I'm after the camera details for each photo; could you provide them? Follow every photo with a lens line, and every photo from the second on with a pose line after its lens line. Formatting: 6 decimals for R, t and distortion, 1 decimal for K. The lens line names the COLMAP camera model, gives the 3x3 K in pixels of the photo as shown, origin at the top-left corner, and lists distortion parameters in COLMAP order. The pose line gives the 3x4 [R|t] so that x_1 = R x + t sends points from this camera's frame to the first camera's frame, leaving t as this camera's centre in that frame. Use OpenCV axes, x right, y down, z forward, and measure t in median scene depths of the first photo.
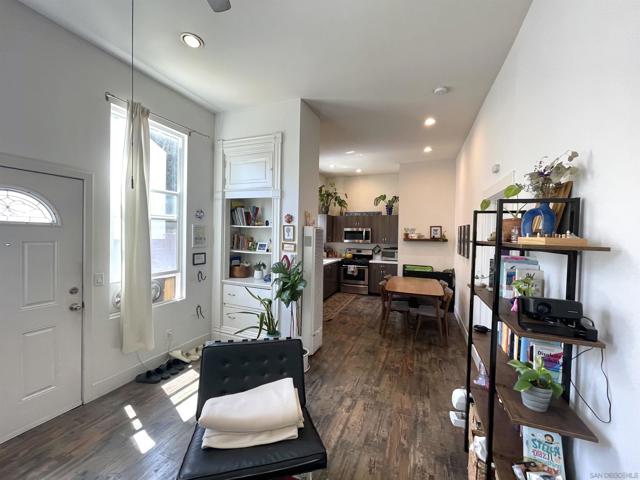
lens RADIAL K [[259.5, 0, 316.7], [0, 259.5, 237.2], [0, 0, 1]] dist [-0.001710, 0.002058]
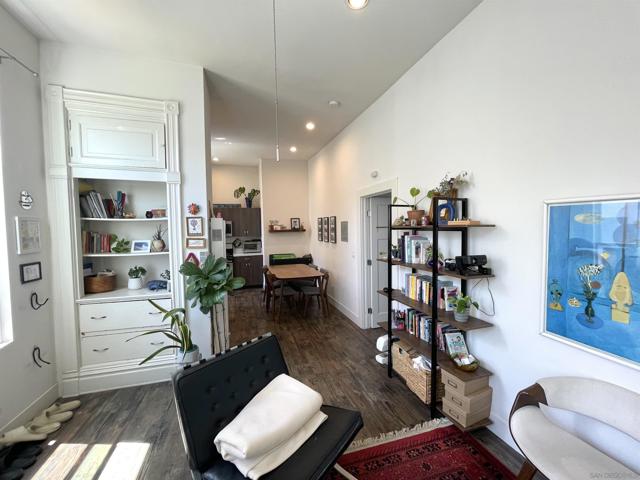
lens RADIAL K [[259.5, 0, 317.6], [0, 259.5, 237.1], [0, 0, 1]] dist [-0.001710, 0.002058]
pose [[0.775799, -0.052916, 0.628758, -0.237619], [0.038029, 0.998587, 0.037119, 0.001964], [-0.629833, -0.004886, 0.776715, 0.072466]]
